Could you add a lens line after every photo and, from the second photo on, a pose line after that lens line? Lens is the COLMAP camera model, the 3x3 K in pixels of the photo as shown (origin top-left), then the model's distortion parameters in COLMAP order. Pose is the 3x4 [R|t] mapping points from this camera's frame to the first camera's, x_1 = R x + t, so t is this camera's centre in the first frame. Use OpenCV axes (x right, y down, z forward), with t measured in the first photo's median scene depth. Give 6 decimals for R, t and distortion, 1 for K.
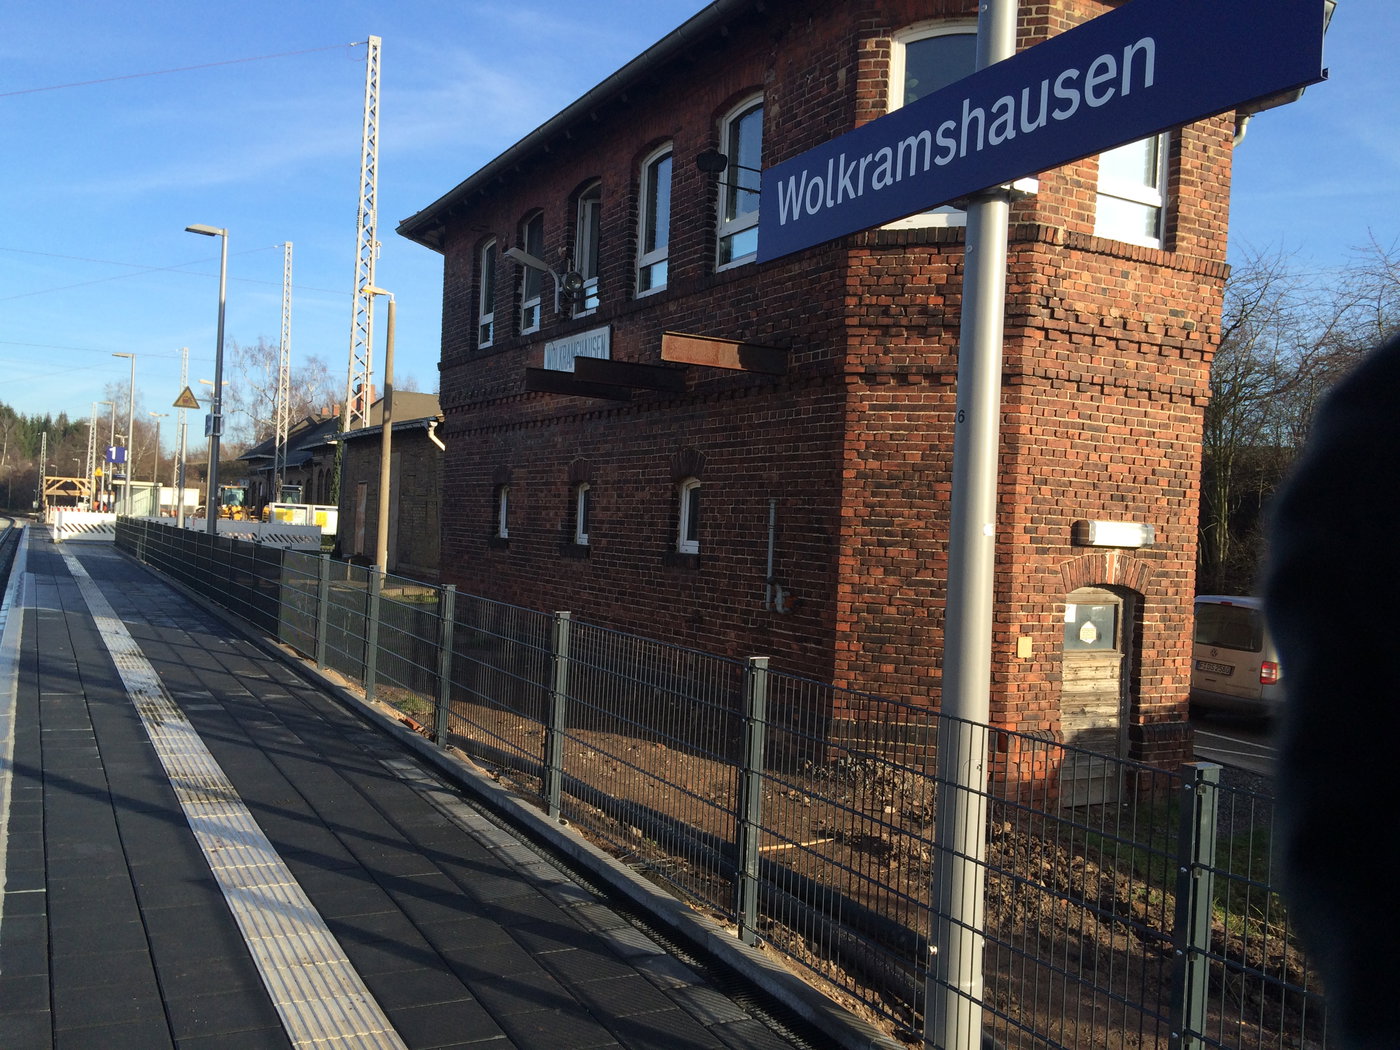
lens RADIAL K [[1192.8, 0, 707.7], [0, 1192.8, 529.7], [0, 0, 1]] dist [0.101048, -0.145687]
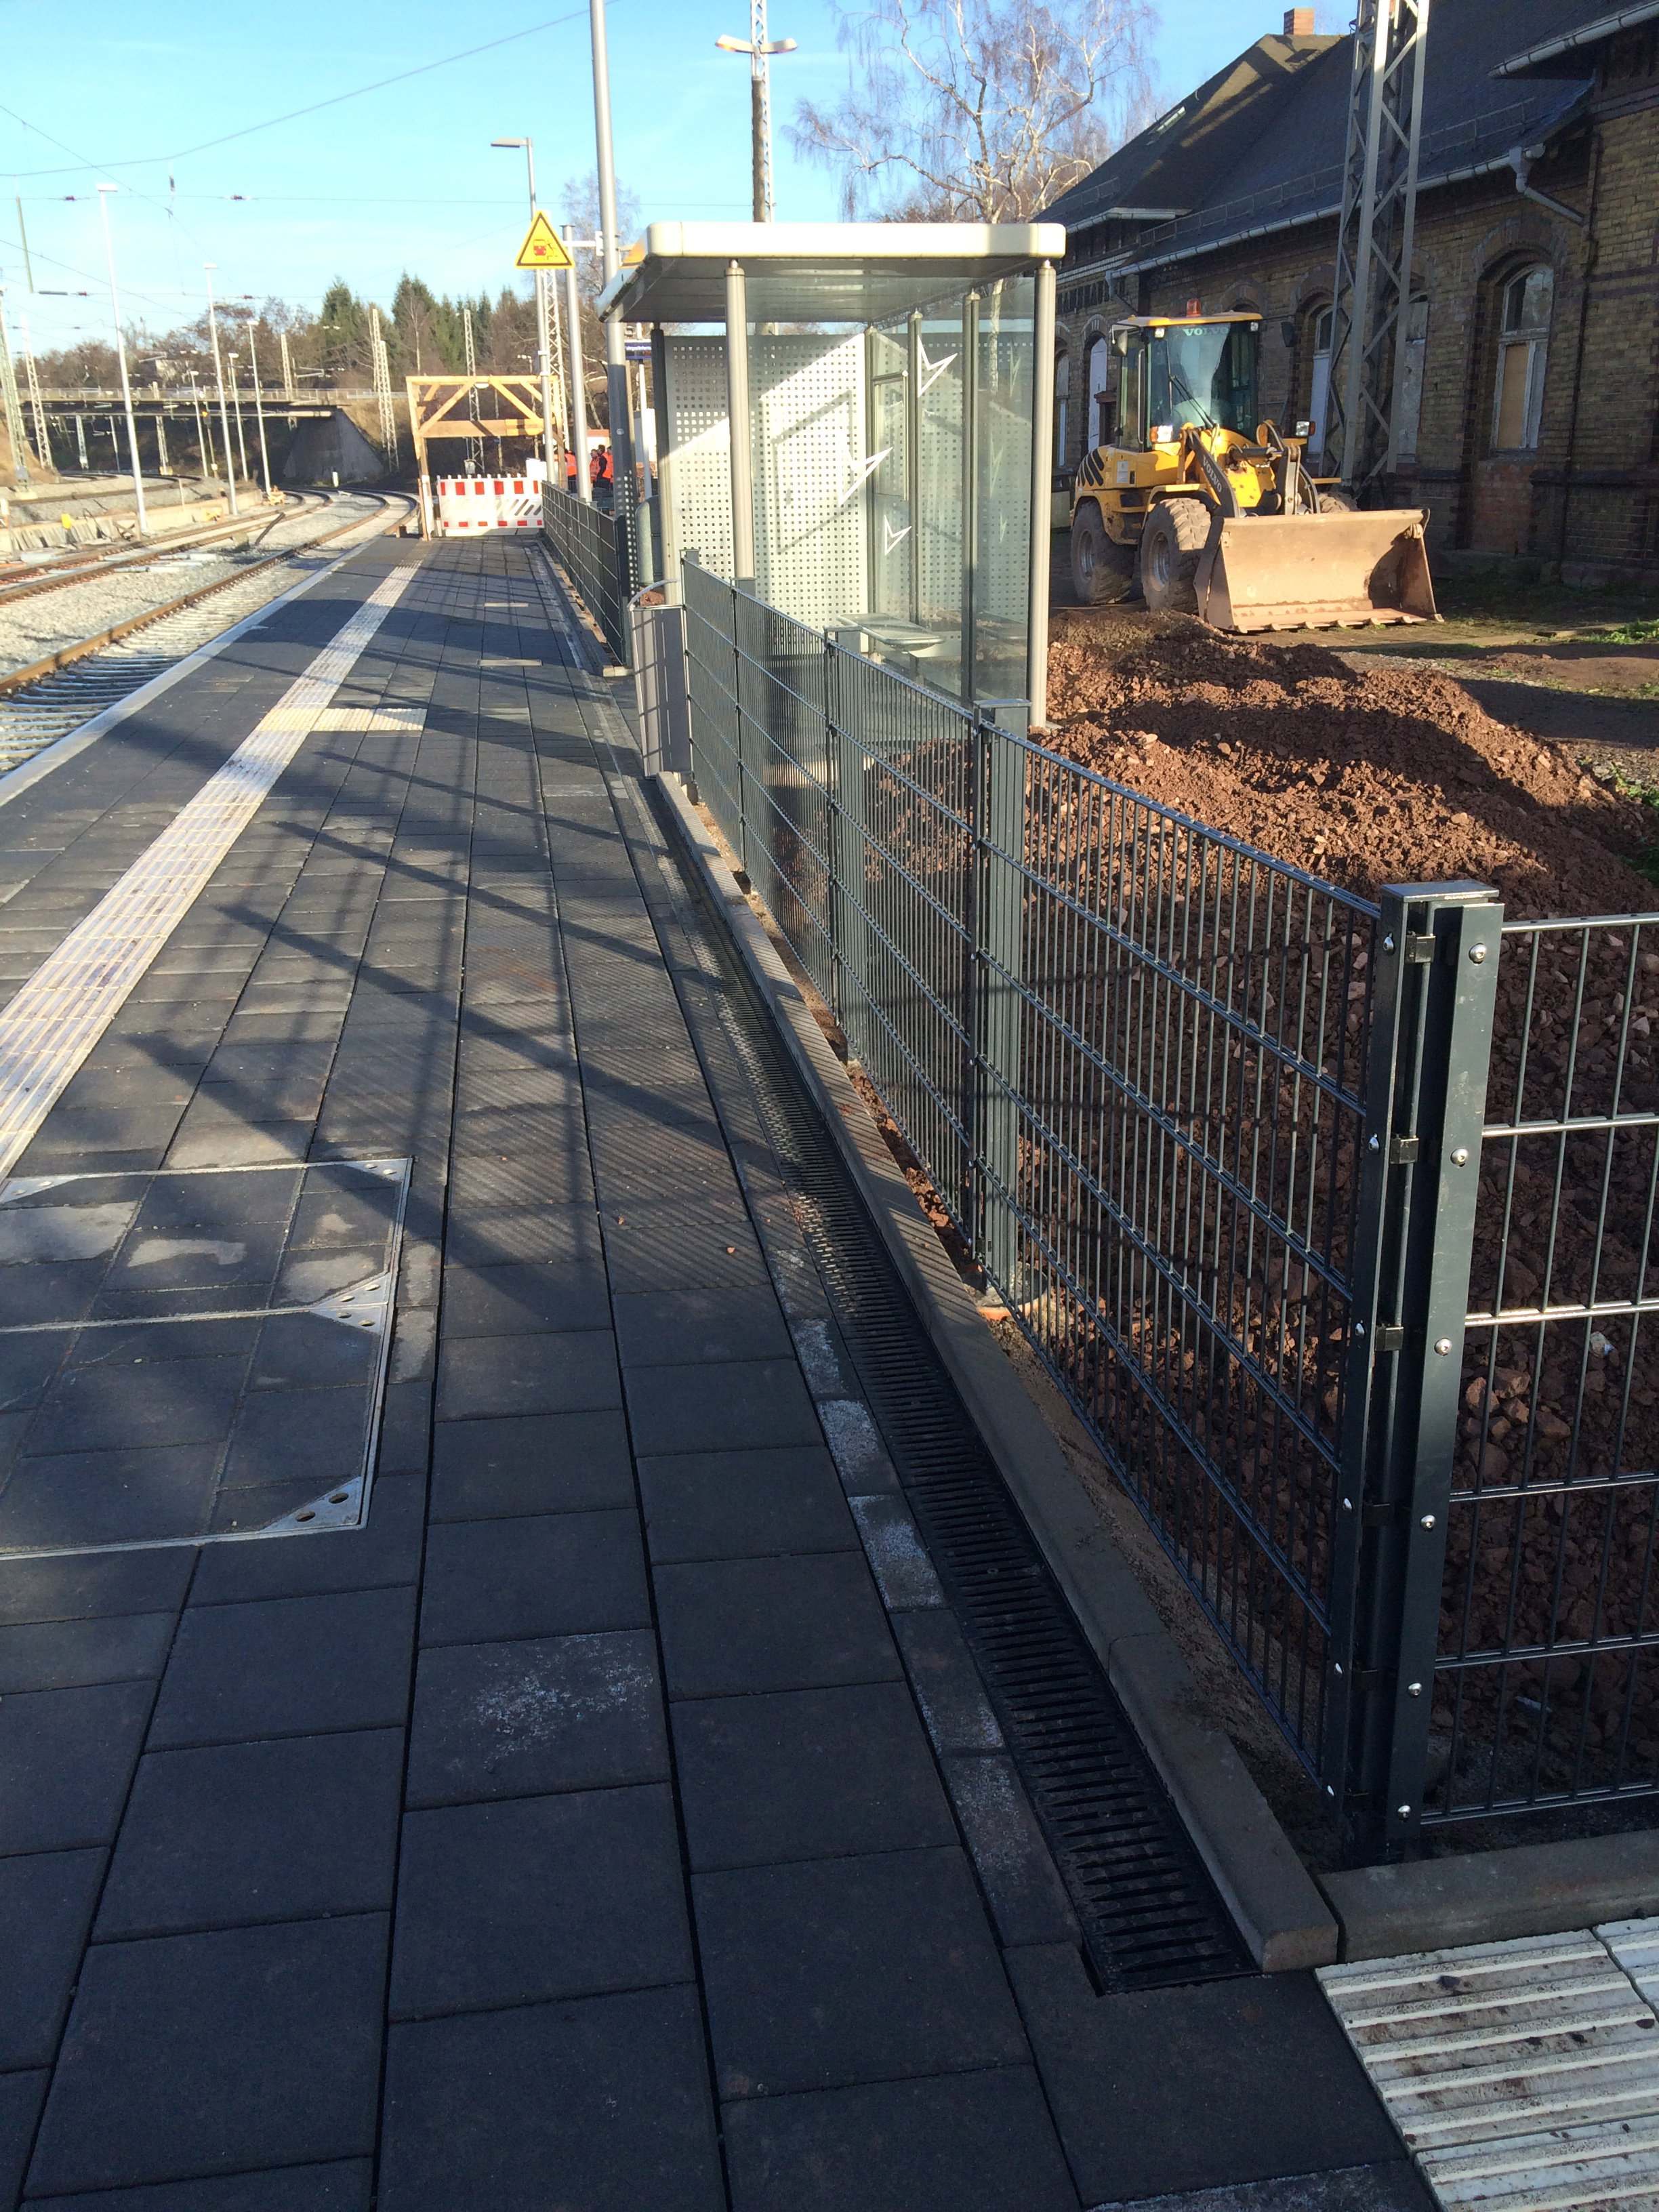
lens RADIAL K [[1884.6, 0, 821.3], [0, 1884.6, 1097.2], [0, 0, 1]] dist [0.101048, -0.145687]
pose [[0.938446, 0.048401, -0.342019, -2.114170], [0.063040, 0.949509, 0.307342, -0.097823], [0.339626, -0.309985, 0.888011, 4.228554]]
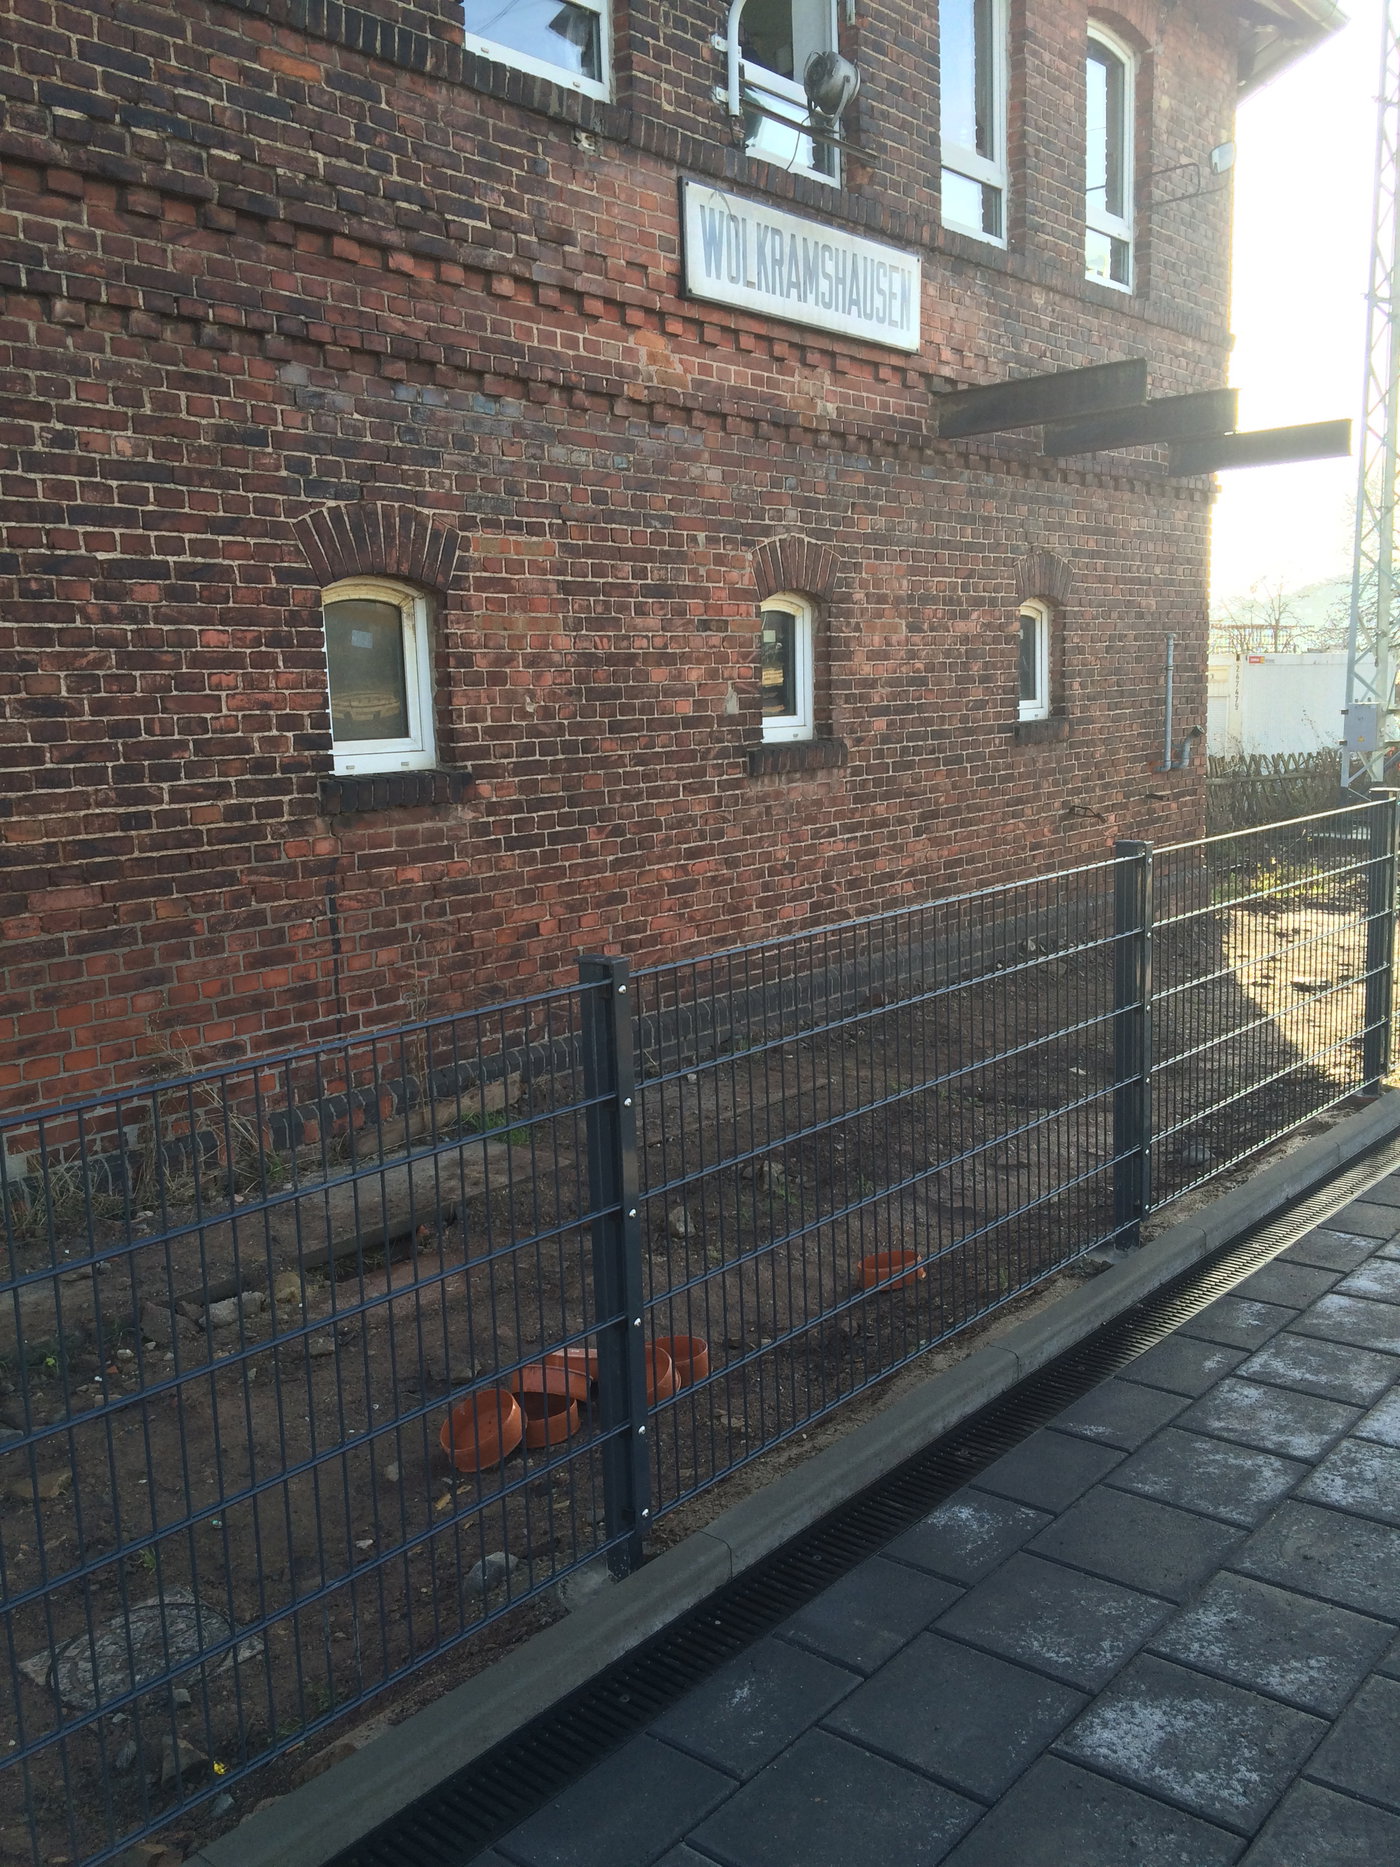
lens RADIAL K [[1590.7, 0, 700.7], [0, 1590.7, 936.2], [0, 0, 1]] dist [0.101048, -0.145687]
pose [[-0.354154, -0.181630, 0.917380, -0.906741], [0.015370, 0.979695, 0.199901, -0.049020], [-0.935061, 0.084896, -0.344172, 1.751294]]
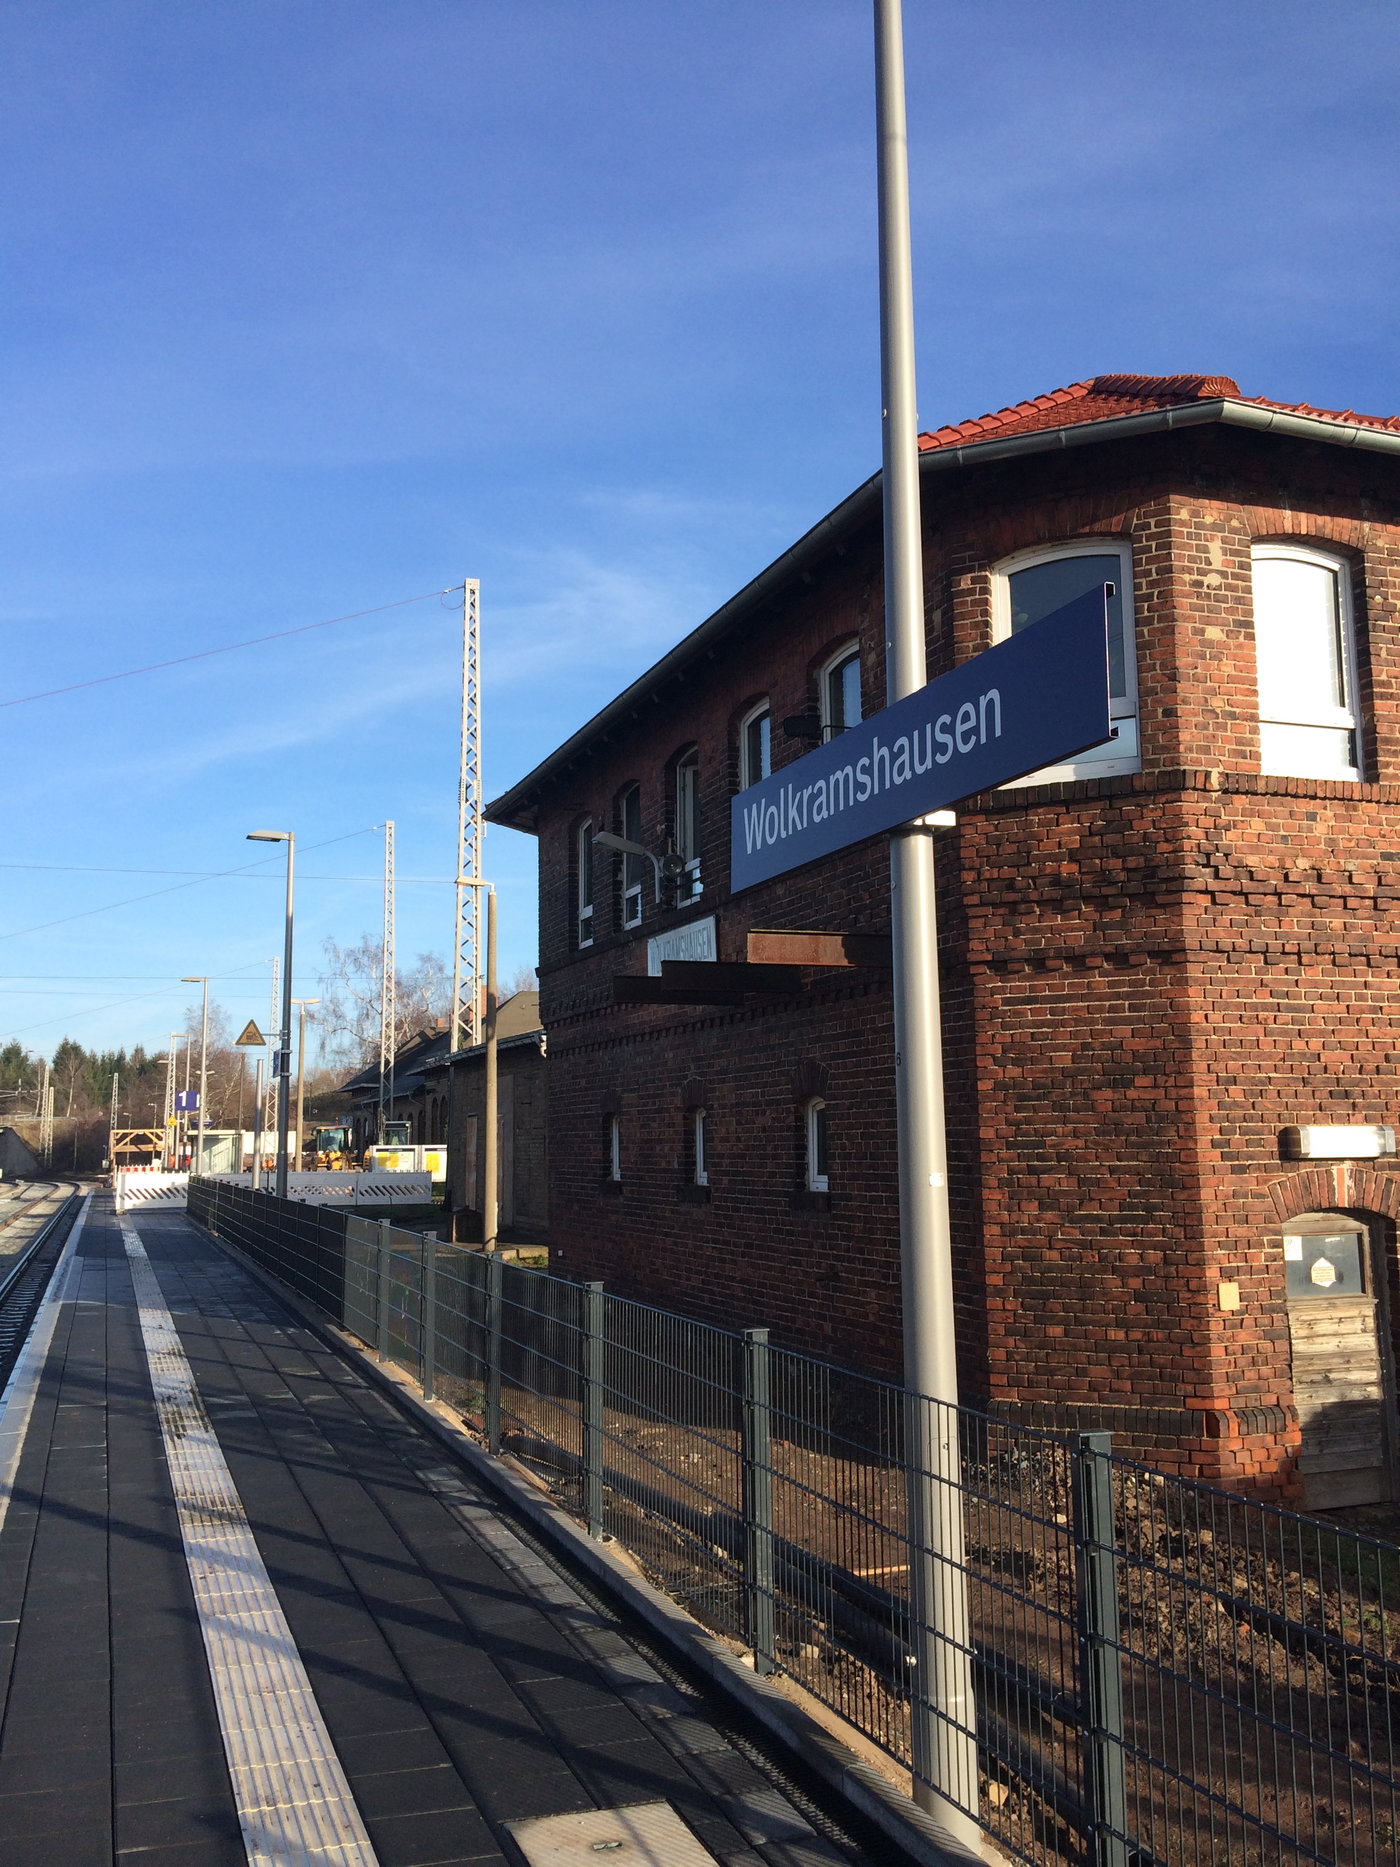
lens RADIAL K [[1590.7, 0, 708.3], [0, 1590.7, 918.6], [0, 0, 1]] dist [0.101048, -0.145687]
pose [[0.986391, -0.081801, -0.142623, 0.093094], [0.060707, 0.987355, -0.146438, -0.010690], [0.152798, 0.135787, 0.978884, -0.099137]]
